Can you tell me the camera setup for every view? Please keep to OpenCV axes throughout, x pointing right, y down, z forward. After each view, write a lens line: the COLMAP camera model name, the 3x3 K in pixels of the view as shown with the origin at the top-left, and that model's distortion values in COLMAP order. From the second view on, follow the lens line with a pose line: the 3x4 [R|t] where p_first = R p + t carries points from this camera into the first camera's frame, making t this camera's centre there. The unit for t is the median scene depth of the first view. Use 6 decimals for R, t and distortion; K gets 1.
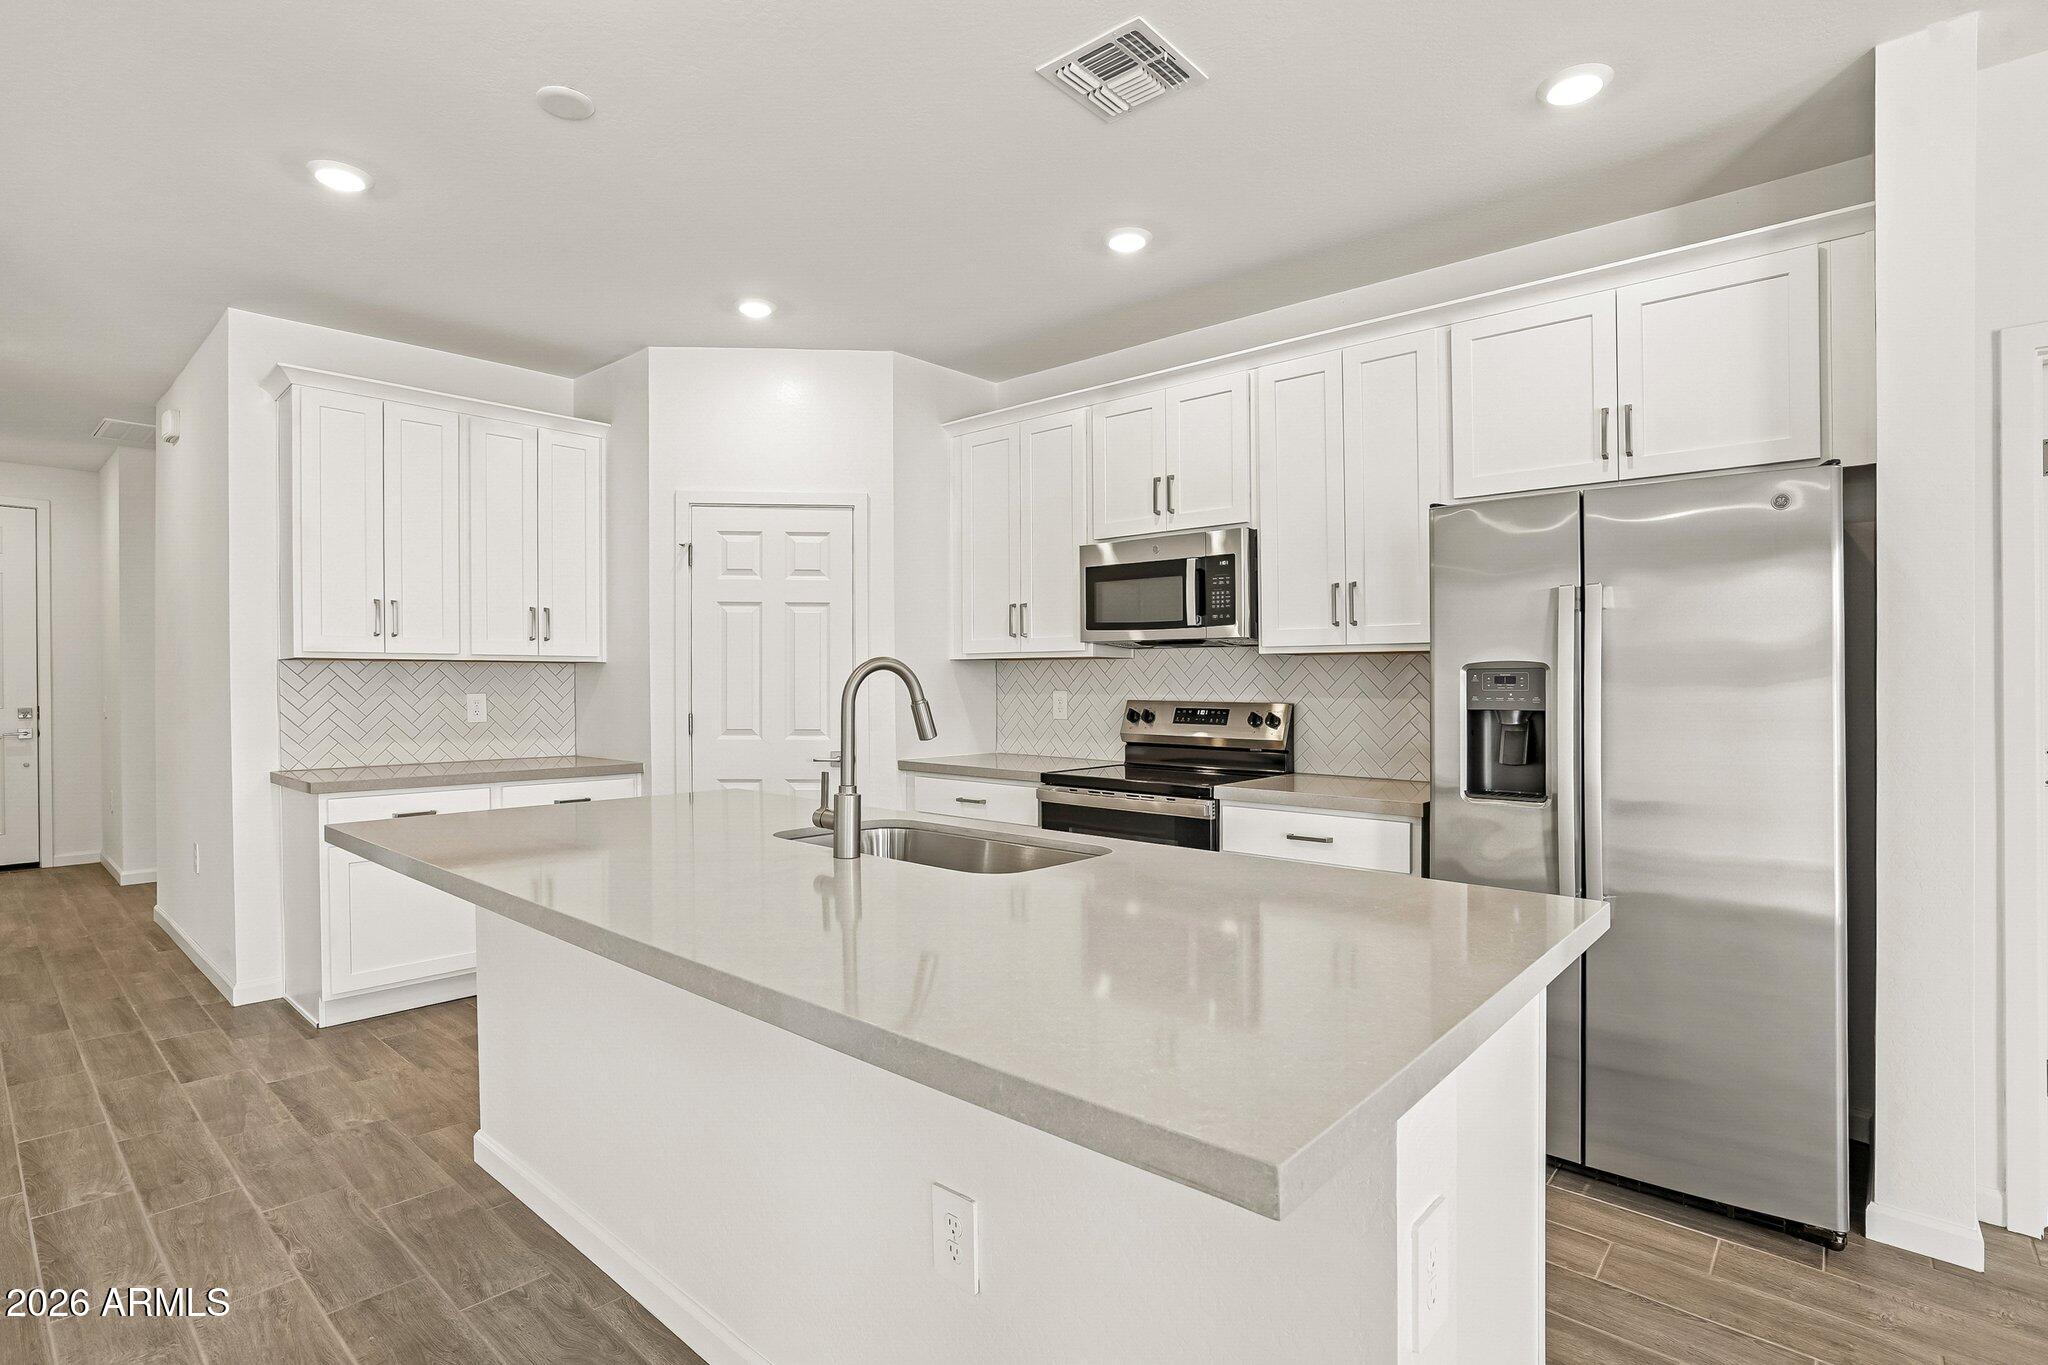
lens RADIAL K [[996.1, 0, 921.0], [0, 996.1, 680.1], [0, 0, 1]] dist [-0.030552, 0.001150]
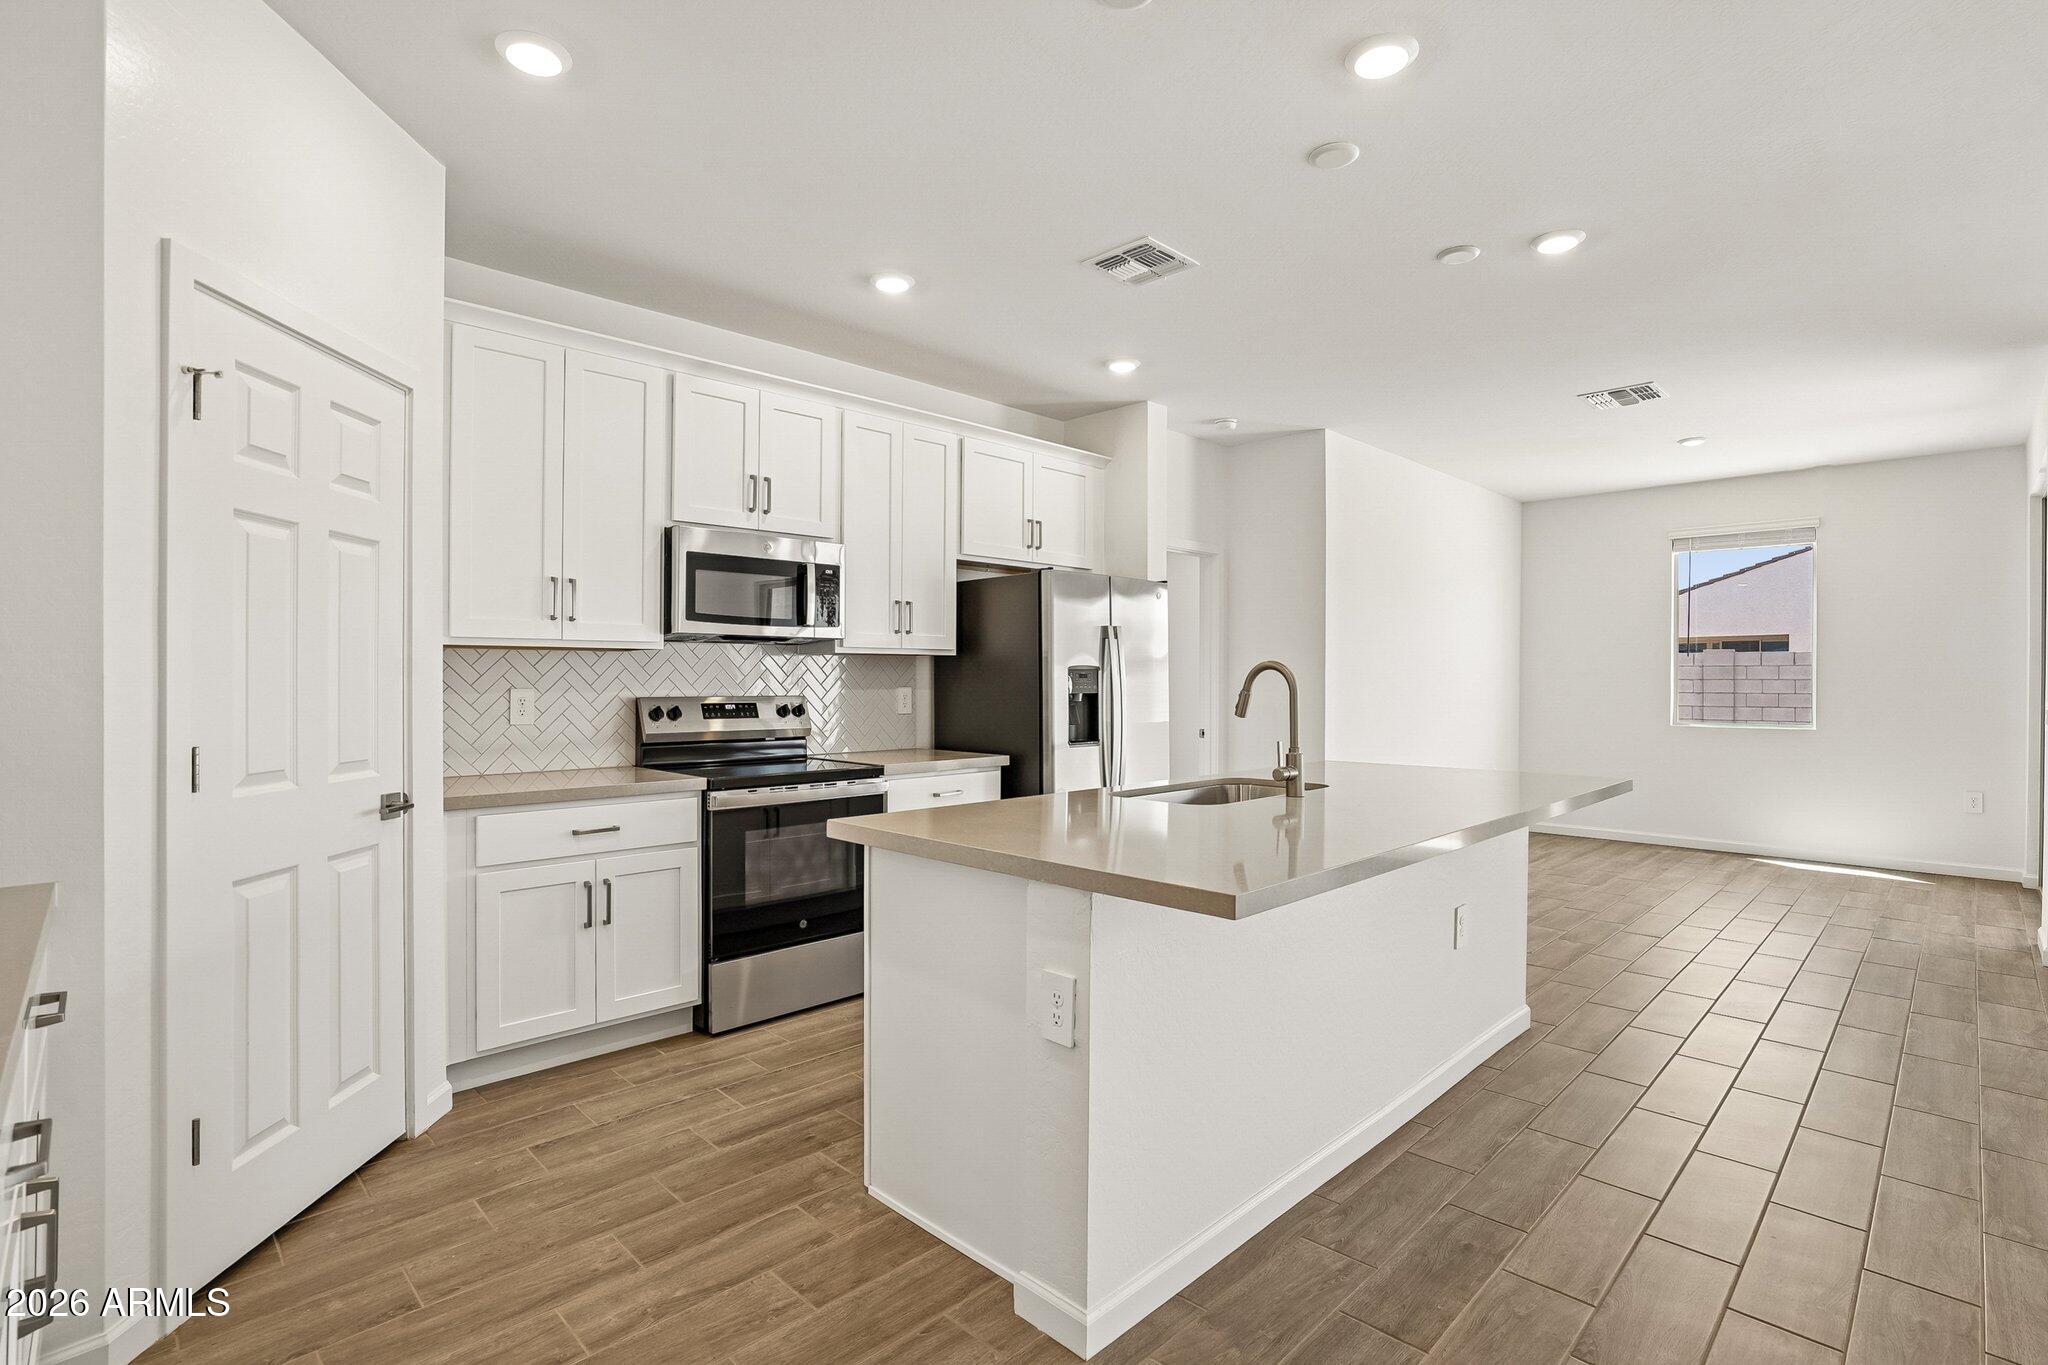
lens RADIAL K [[983.8, 0, 1093.4], [0, 983.8, 675.5], [0, 0, 1]] dist [-0.001157, -0.000401]
pose [[-0.027382, 0.002537, 0.999622, -0.778923], [-0.001574, 0.999995, -0.002582, 0.002190], [-0.999624, -0.001644, -0.027378, 0.683402]]
